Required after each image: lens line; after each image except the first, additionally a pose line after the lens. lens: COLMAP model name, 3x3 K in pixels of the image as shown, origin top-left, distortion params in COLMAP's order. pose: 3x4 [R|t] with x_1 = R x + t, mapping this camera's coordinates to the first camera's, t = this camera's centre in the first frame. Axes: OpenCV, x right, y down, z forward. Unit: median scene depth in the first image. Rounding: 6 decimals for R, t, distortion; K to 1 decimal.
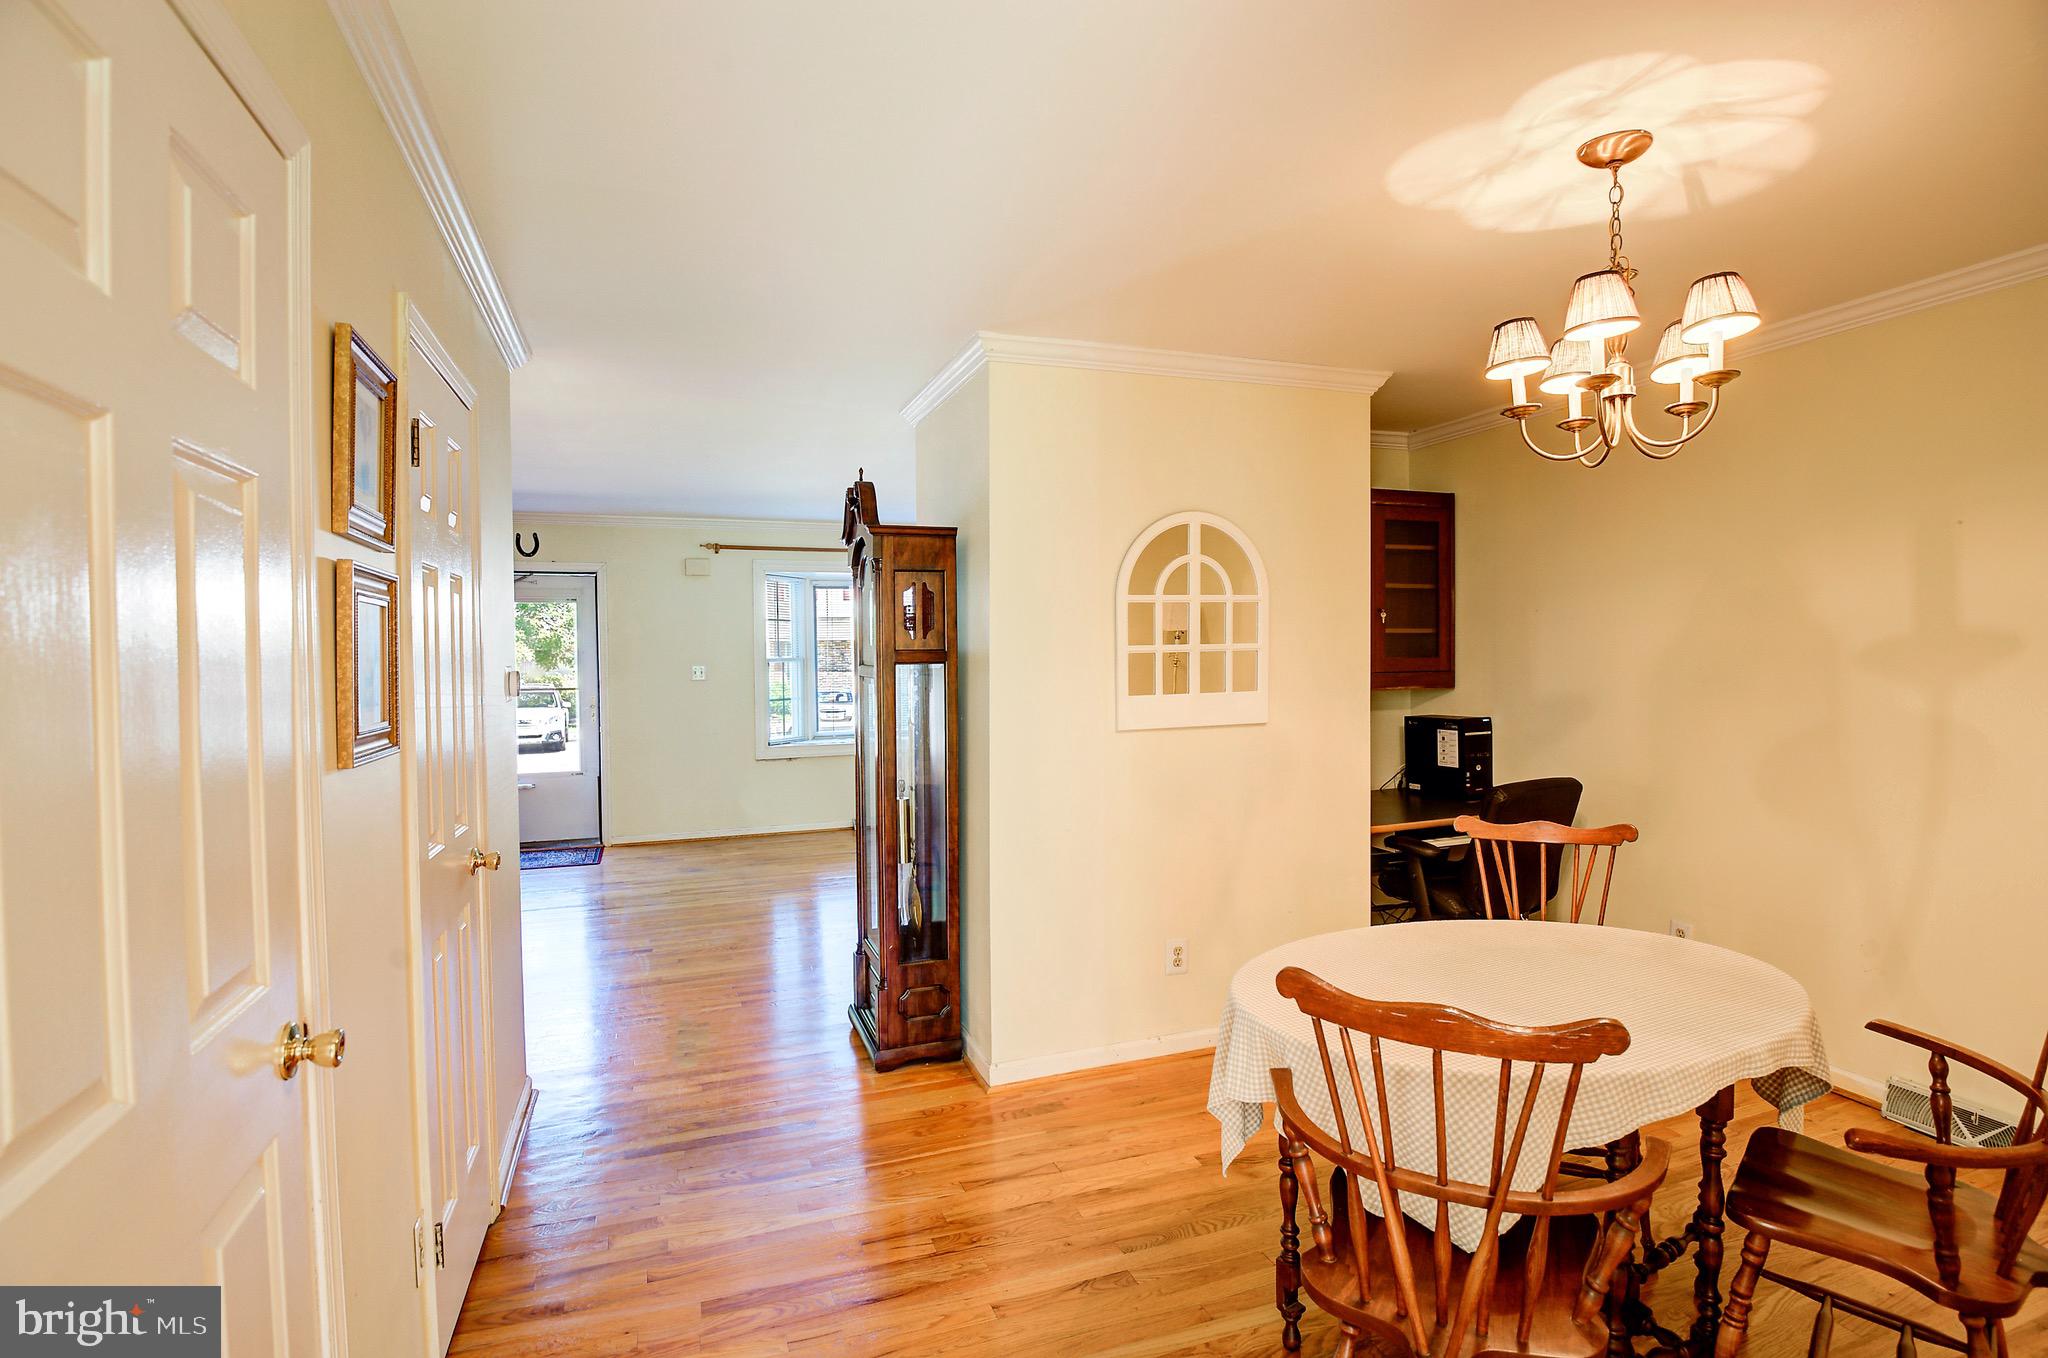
lens RADIAL K [[1009.0, 0, 1029.7], [0, 1009.0, 684.6], [0, 0, 1]] dist [-0.024091, -0.004558]
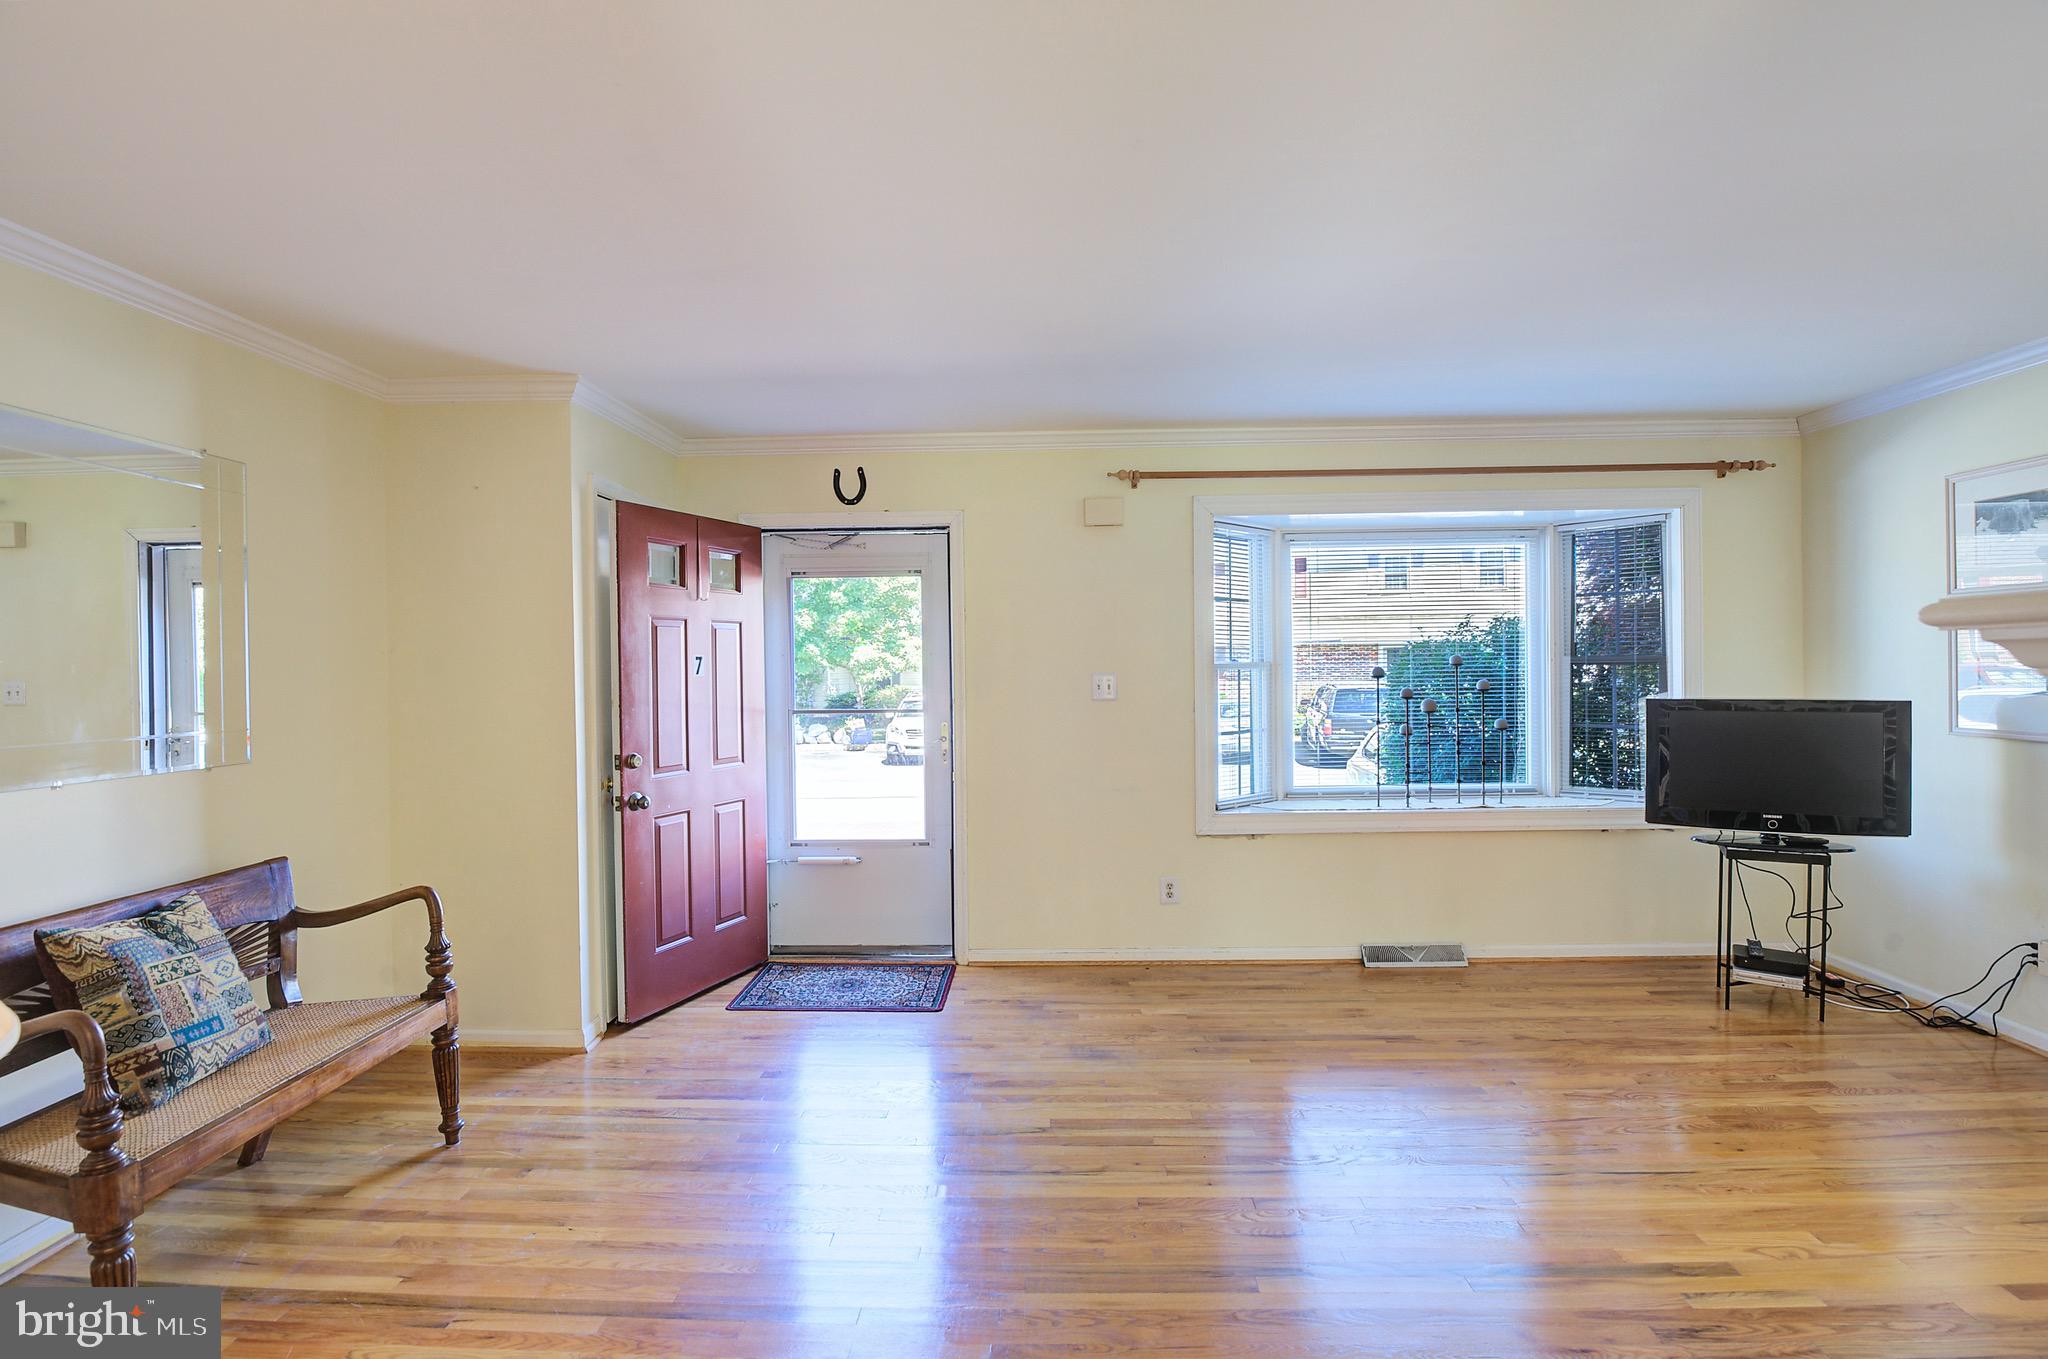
lens RADIAL K [[1009.0, 0, 1024.5], [0, 1009.0, 684.1], [0, 0, 1]] dist [-0.024091, -0.004558]
pose [[0.924689, 0.005077, -0.380688, -0.148132], [-0.009331, 0.999913, -0.009328, -0.007539], [0.380608, 0.012178, 0.924656, 0.438230]]
